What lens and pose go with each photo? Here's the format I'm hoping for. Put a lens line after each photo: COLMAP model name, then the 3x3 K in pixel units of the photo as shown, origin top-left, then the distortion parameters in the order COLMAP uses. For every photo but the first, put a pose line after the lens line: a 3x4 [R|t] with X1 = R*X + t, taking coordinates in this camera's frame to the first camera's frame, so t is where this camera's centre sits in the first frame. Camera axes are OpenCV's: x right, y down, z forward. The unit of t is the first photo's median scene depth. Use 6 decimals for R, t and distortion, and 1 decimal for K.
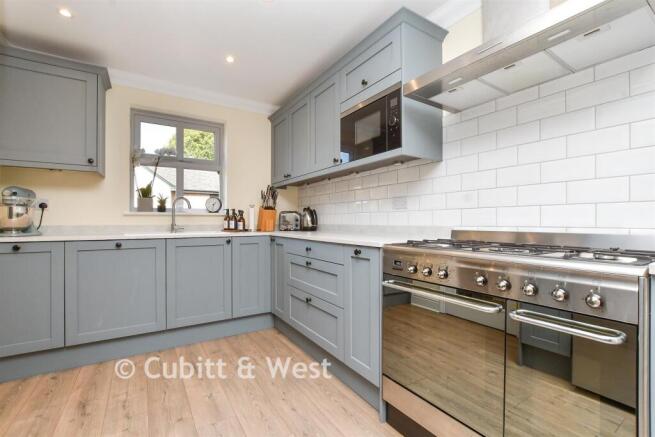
lens RADIAL K [[293.0, 0, 327.5], [0, 293.0, 218.5], [0, 0, 1]] dist [-0.000723, -0.000052]
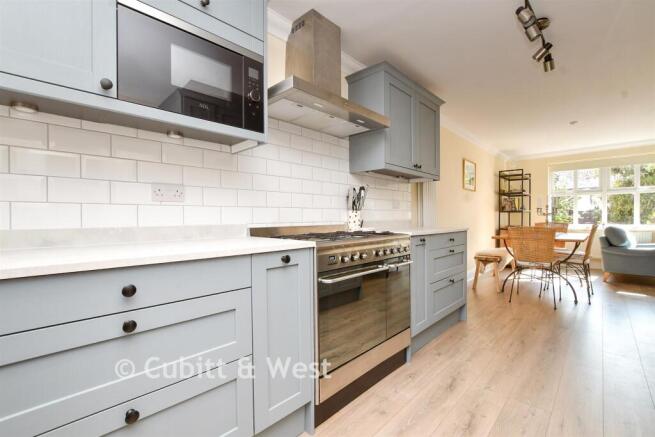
lens RADIAL K [[293.0, 0, 327.5], [0, 293.0, 218.5], [0, 0, 1]] dist [-0.000723, -0.000052]
pose [[-0.228609, -0.001748, 0.973517, -0.383771], [0.001566, 0.999996, 0.002163, 0.004120], [-0.973517, 0.002019, -0.228606, 0.612956]]
